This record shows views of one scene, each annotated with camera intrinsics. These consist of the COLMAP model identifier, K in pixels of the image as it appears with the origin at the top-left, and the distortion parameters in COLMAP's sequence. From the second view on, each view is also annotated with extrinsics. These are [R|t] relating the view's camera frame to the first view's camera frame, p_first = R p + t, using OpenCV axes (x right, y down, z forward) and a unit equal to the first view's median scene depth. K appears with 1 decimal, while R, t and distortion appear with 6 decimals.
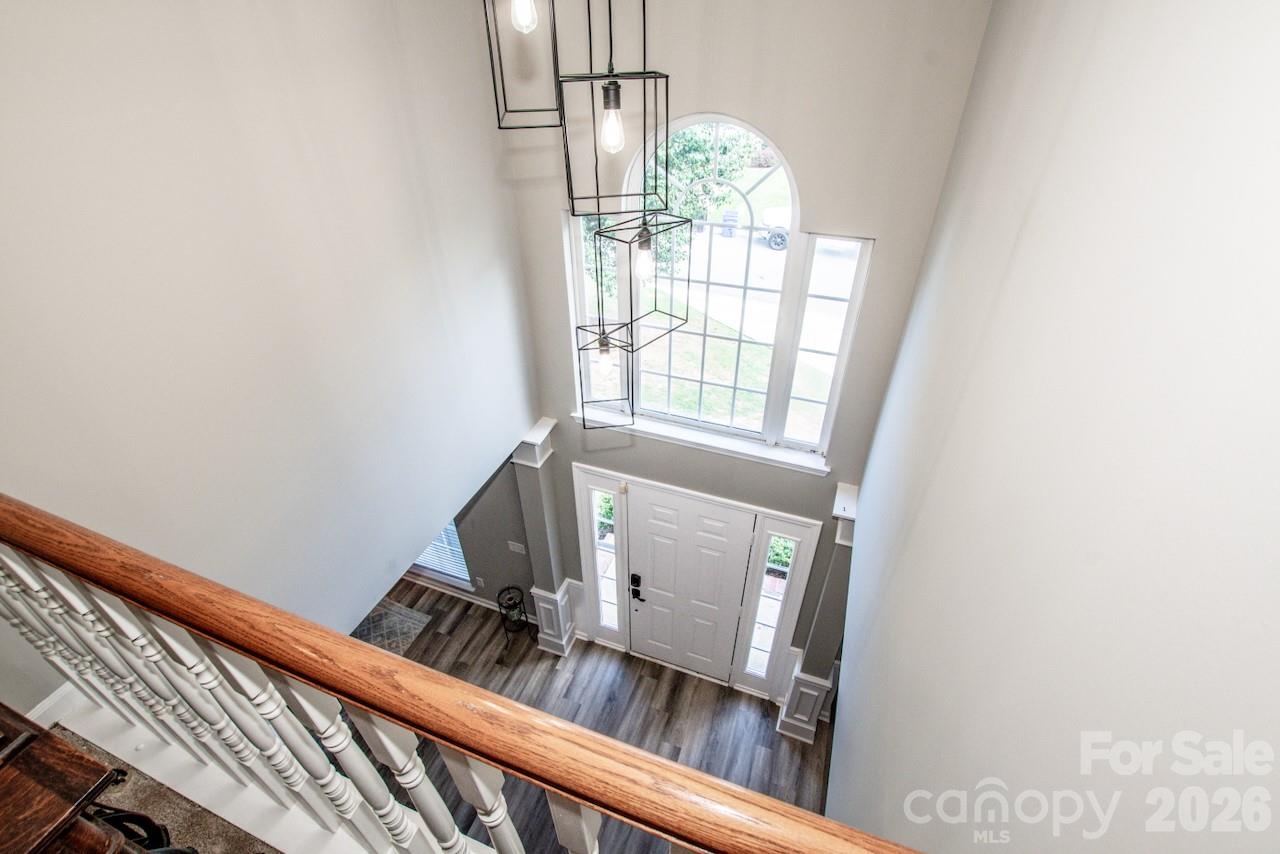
lens RADIAL K [[561.6, 0, 640.0], [0, 561.6, 427.0], [0, 0, 1]] dist [-0.049948, 0.000021]
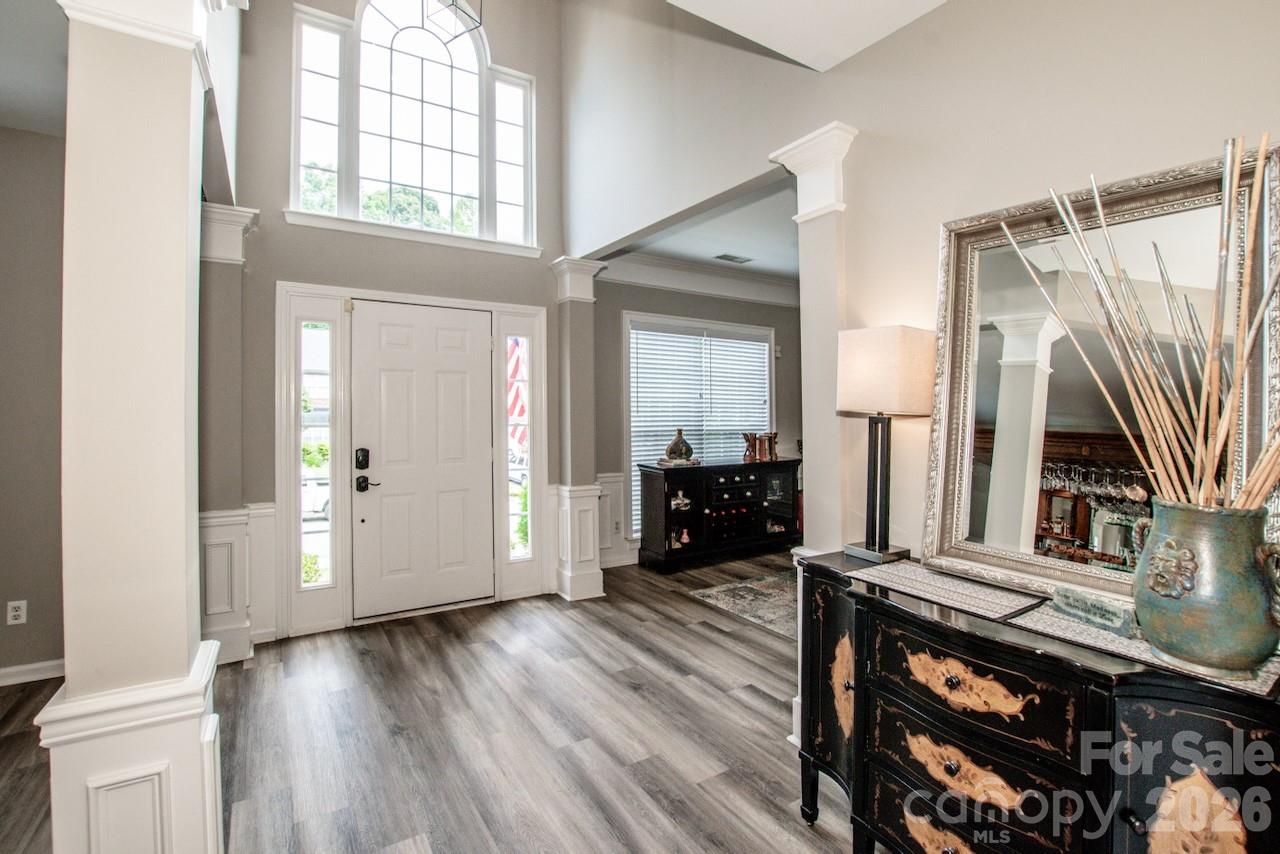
lens RADIAL K [[561.6, 0, 640.0], [0, 561.6, 427.0], [0, 0, 1]] dist [-0.049948, 0.000021]
pose [[0.597414, -0.008230, 0.801891, -0.406089], [0.467148, 0.816339, -0.339651, 0.695548], [-0.651820, 0.577514, 0.491537, 0.337767]]
